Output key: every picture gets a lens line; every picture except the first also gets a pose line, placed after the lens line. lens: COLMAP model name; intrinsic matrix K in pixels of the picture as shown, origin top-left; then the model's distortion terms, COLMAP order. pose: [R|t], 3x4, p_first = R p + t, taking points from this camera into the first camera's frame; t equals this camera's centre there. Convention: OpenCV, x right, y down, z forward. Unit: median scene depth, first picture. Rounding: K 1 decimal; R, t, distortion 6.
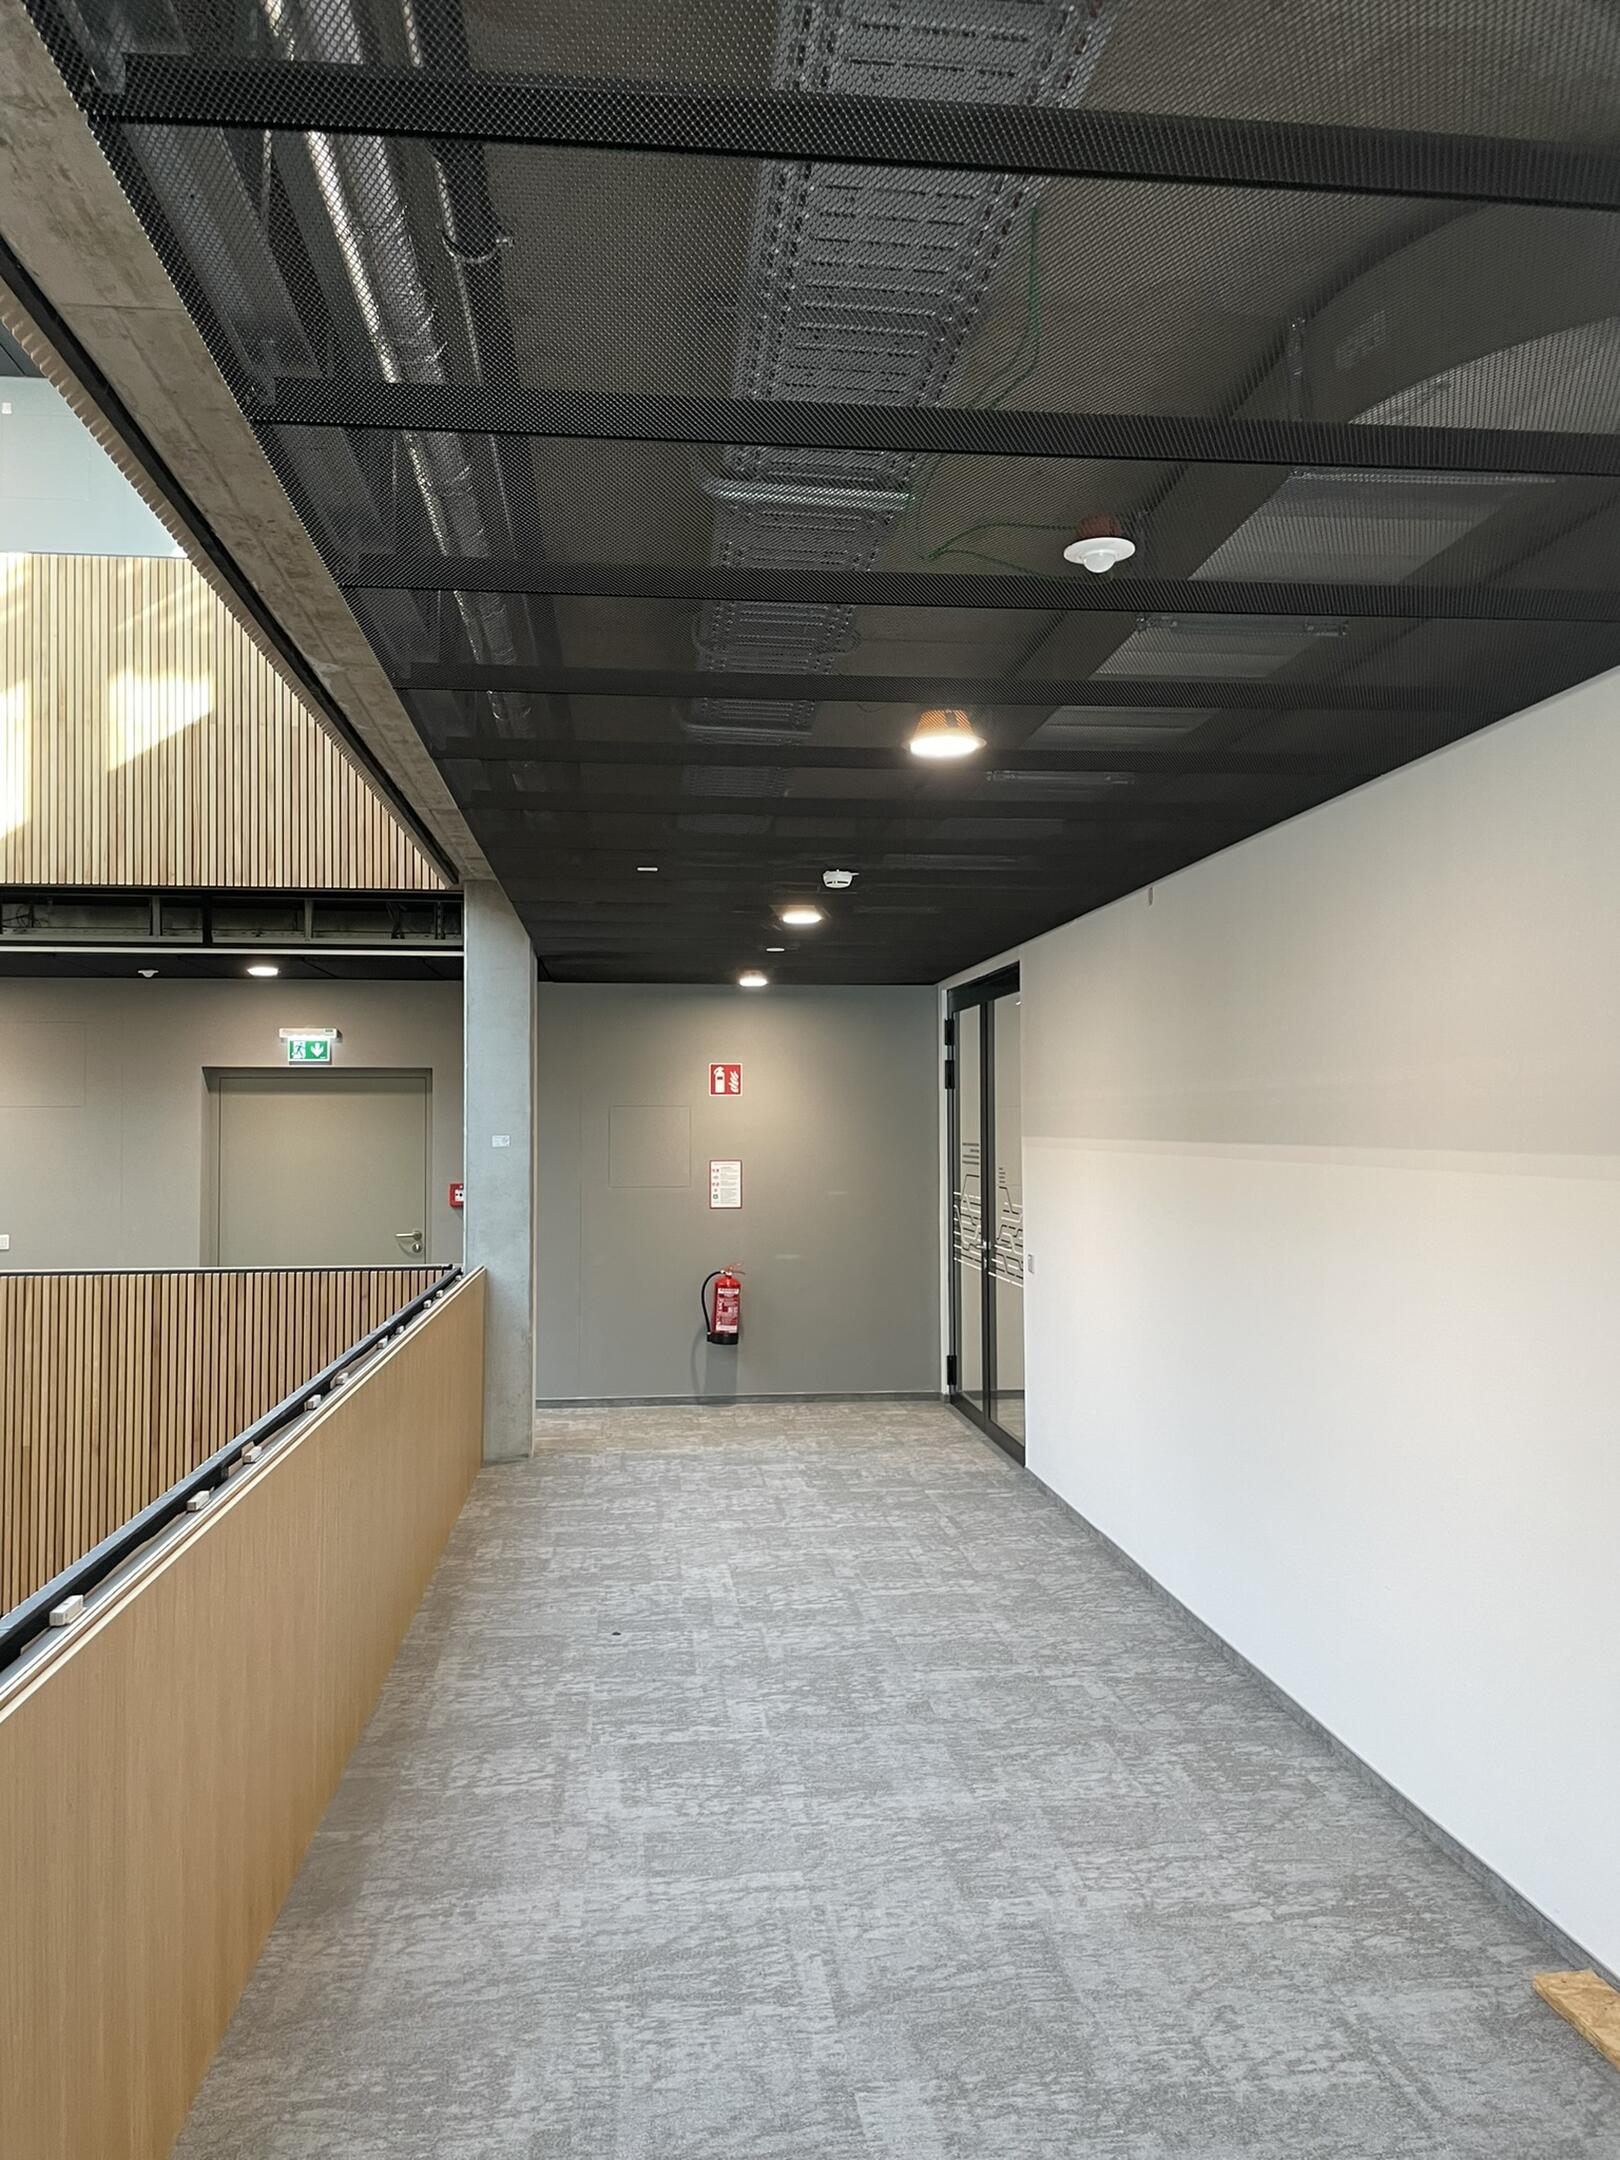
lens RADIAL K [[1622.8, 0, 799.9], [0, 1622.8, 1072.7], [0, 0, 1]] dist [0.083230, -0.117586]
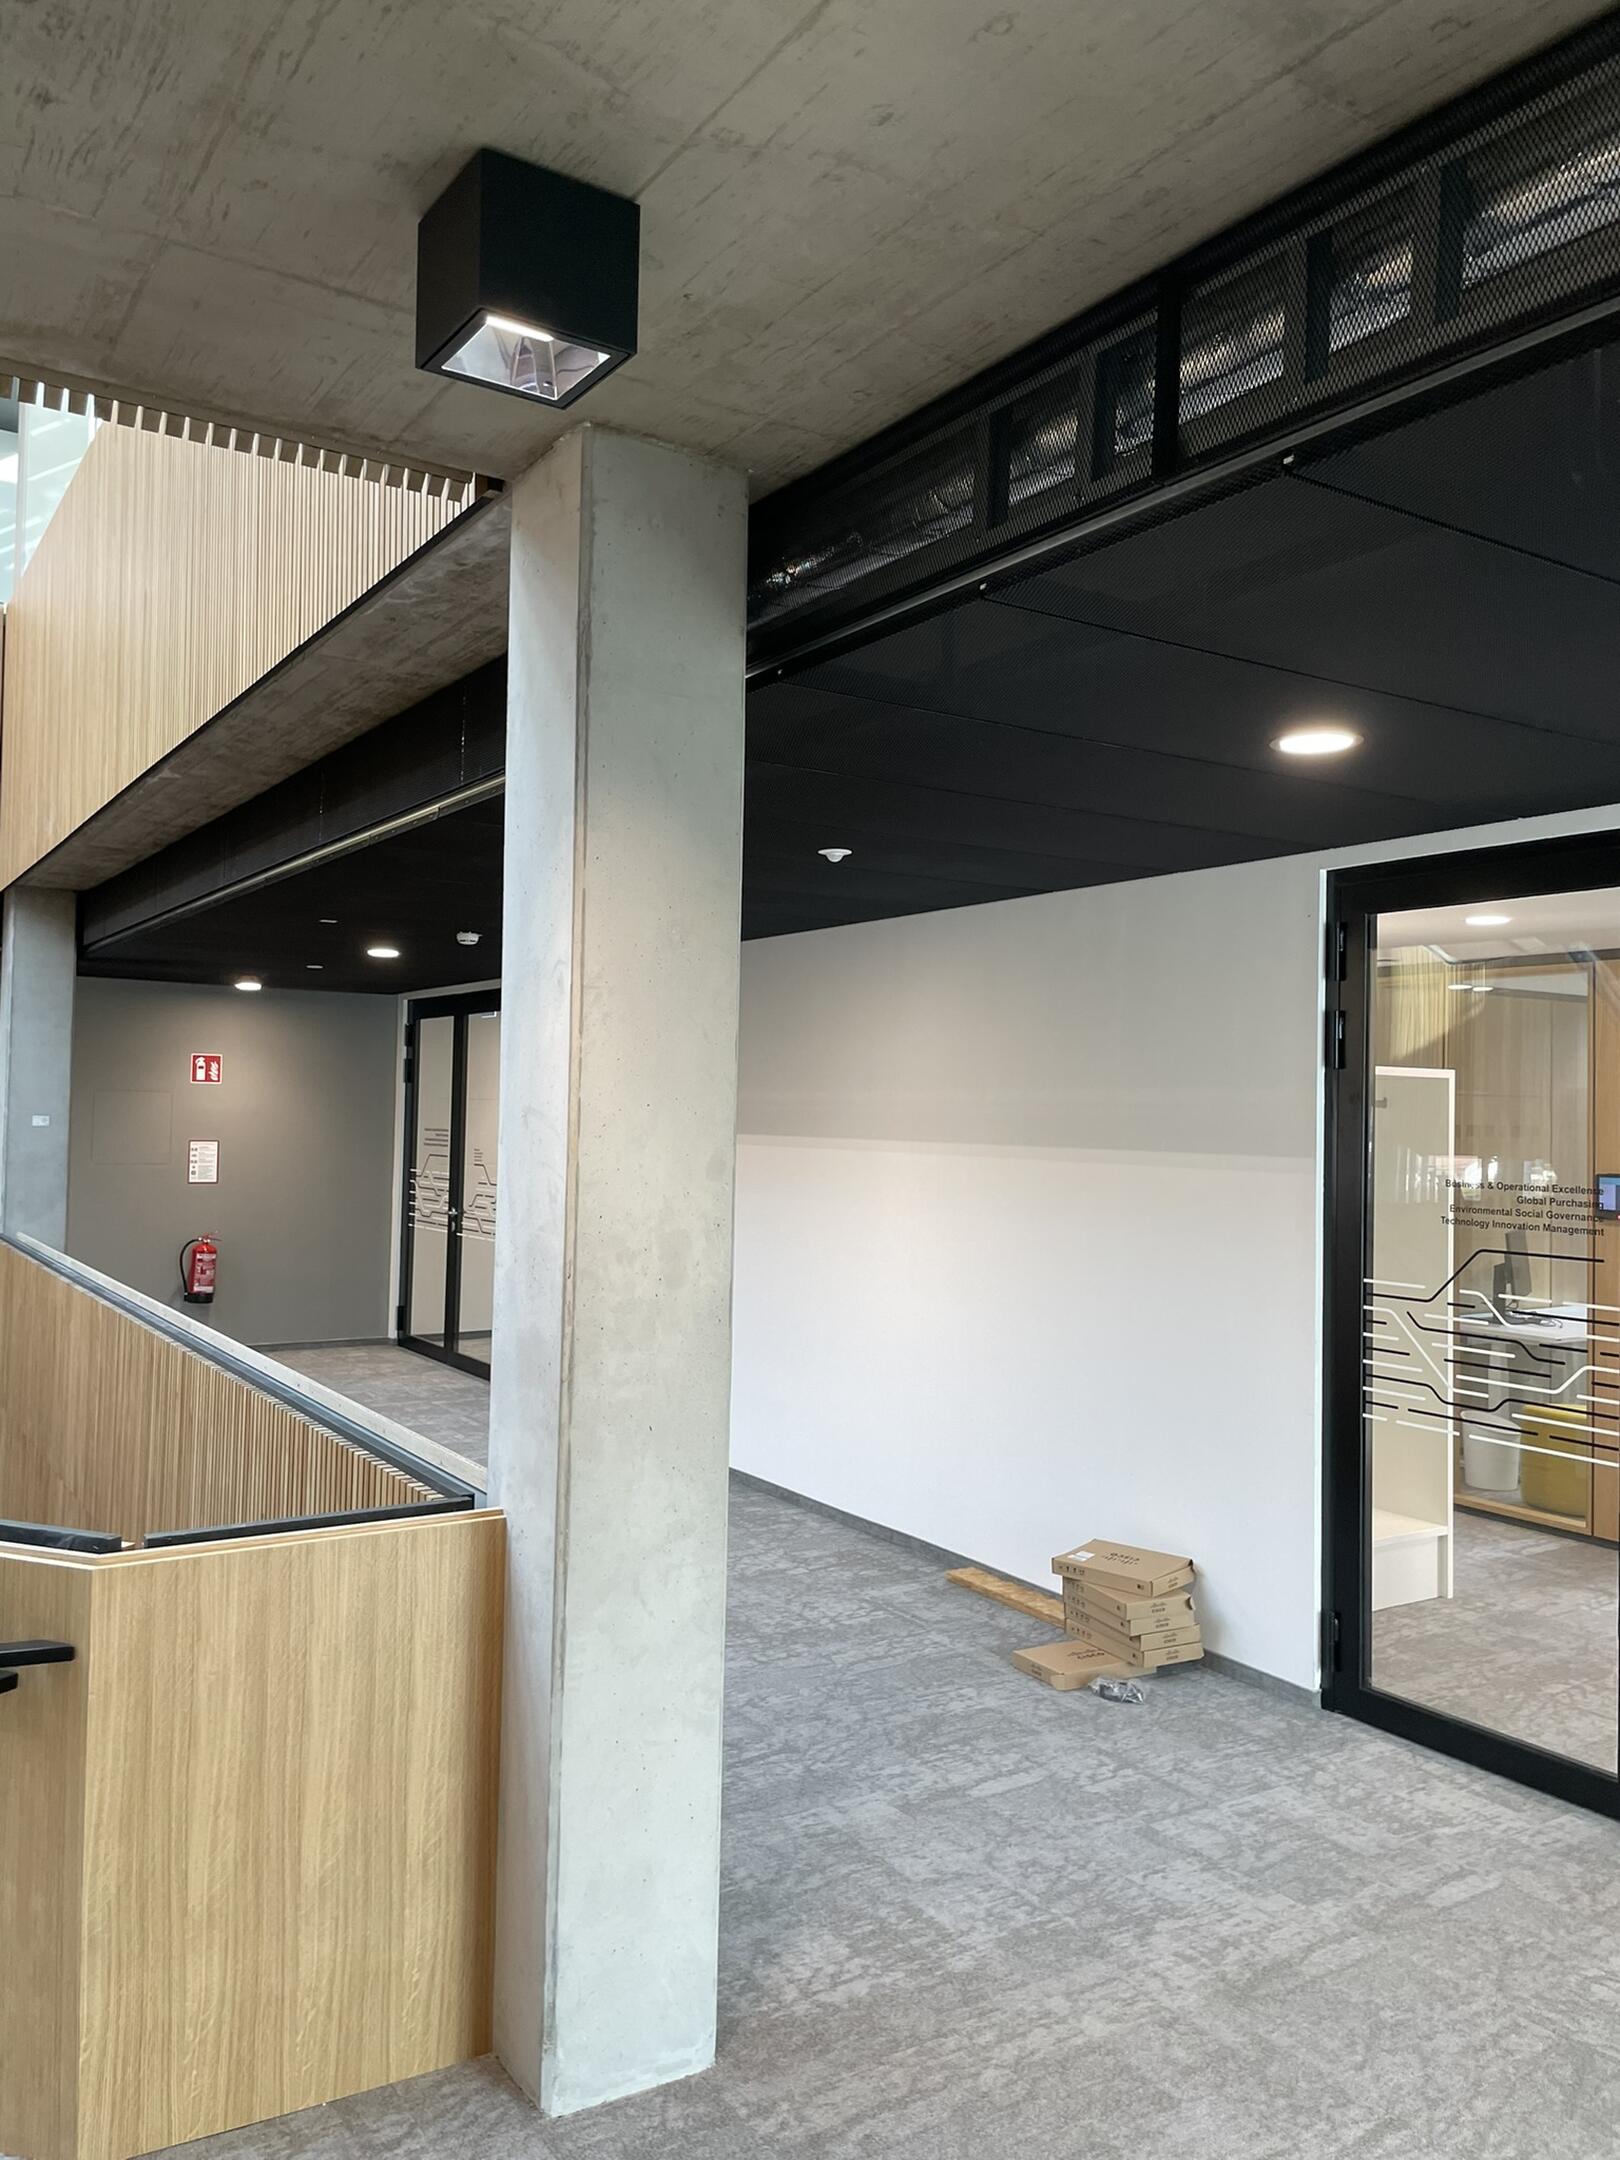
lens RADIAL K [[1622.8, 0, 799.9], [0, 1622.8, 1072.7], [0, 0, 1]] dist [0.083230, -0.117586]
pose [[0.893844, 0.031871, 0.447244, -0.222874], [-0.036322, 0.999339, 0.001379, -0.011489], [-0.446904, -0.017478, 0.894411, -0.239042]]
